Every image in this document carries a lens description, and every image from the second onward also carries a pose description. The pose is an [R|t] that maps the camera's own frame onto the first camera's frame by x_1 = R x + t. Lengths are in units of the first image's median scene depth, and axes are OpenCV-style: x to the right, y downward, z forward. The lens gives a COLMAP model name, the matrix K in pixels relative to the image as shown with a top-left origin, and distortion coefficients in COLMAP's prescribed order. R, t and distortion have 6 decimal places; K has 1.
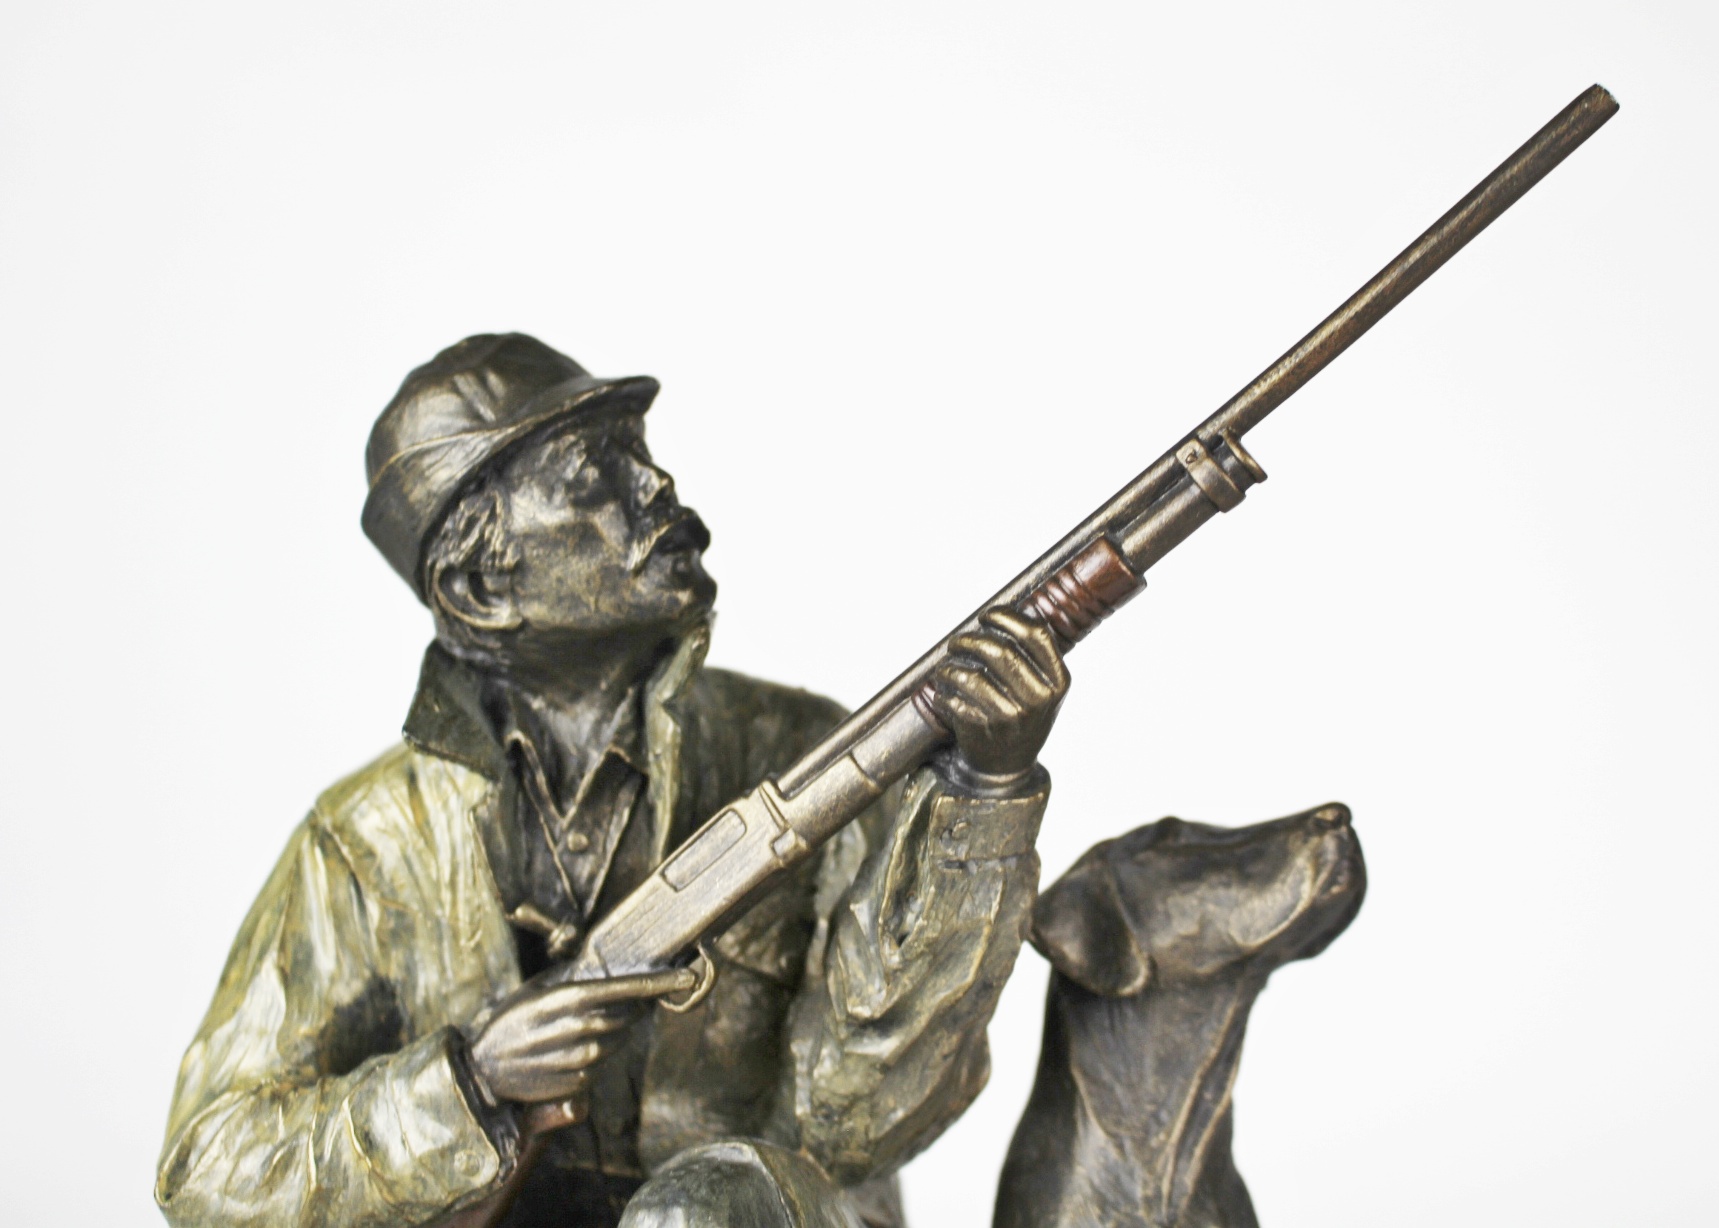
lens RADIAL K [[2359.4, 0, 859.5], [0, 2359.4, 614.0], [0, 0, 1]] dist [-0.049485, -0.009504]
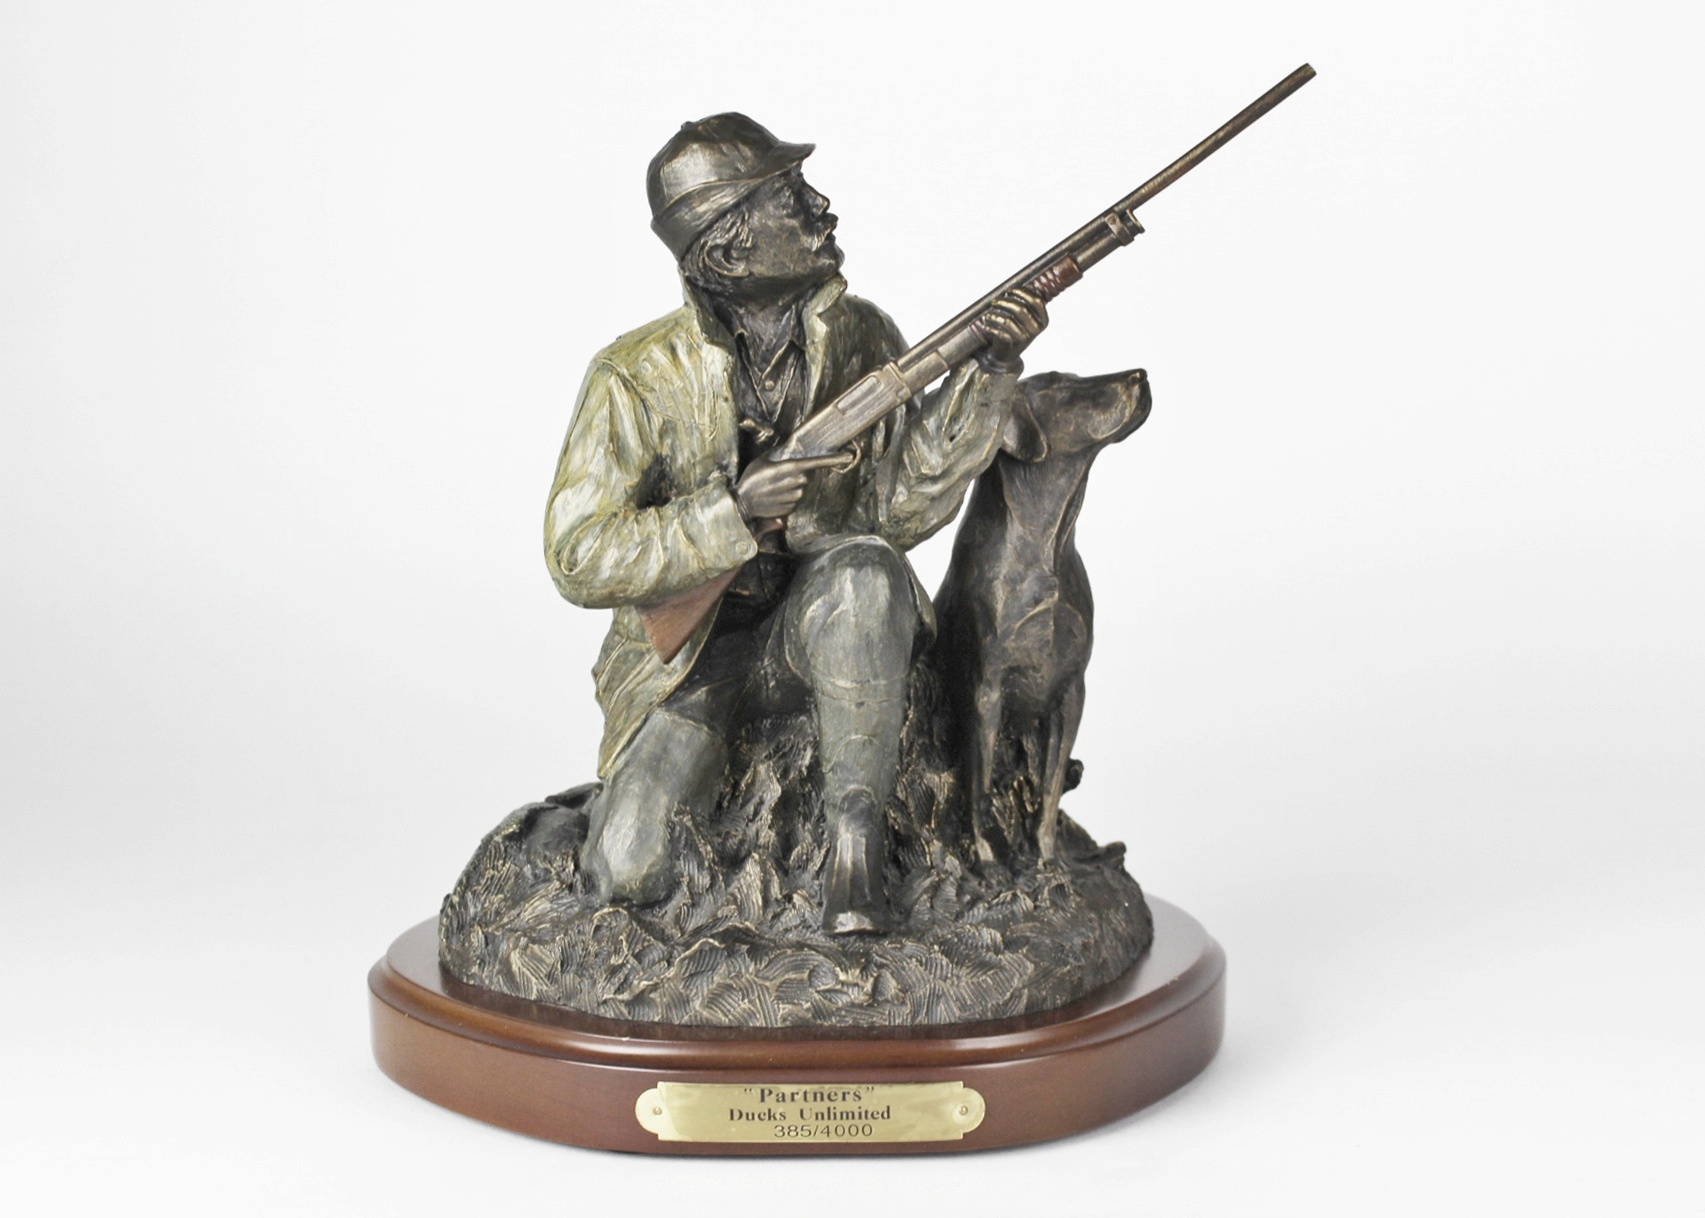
lens RADIAL K [[3059.4, 0, 852.5], [0, 3059.4, 609.0], [0, 0, 1]] dist [-0.156583, 0.023497]
pose [[0.953665, -0.025426, 0.299796, -0.840731], [-0.050471, 0.968784, 0.242715, -0.350441], [-0.296609, -0.246599, 0.922612, -1.432750]]
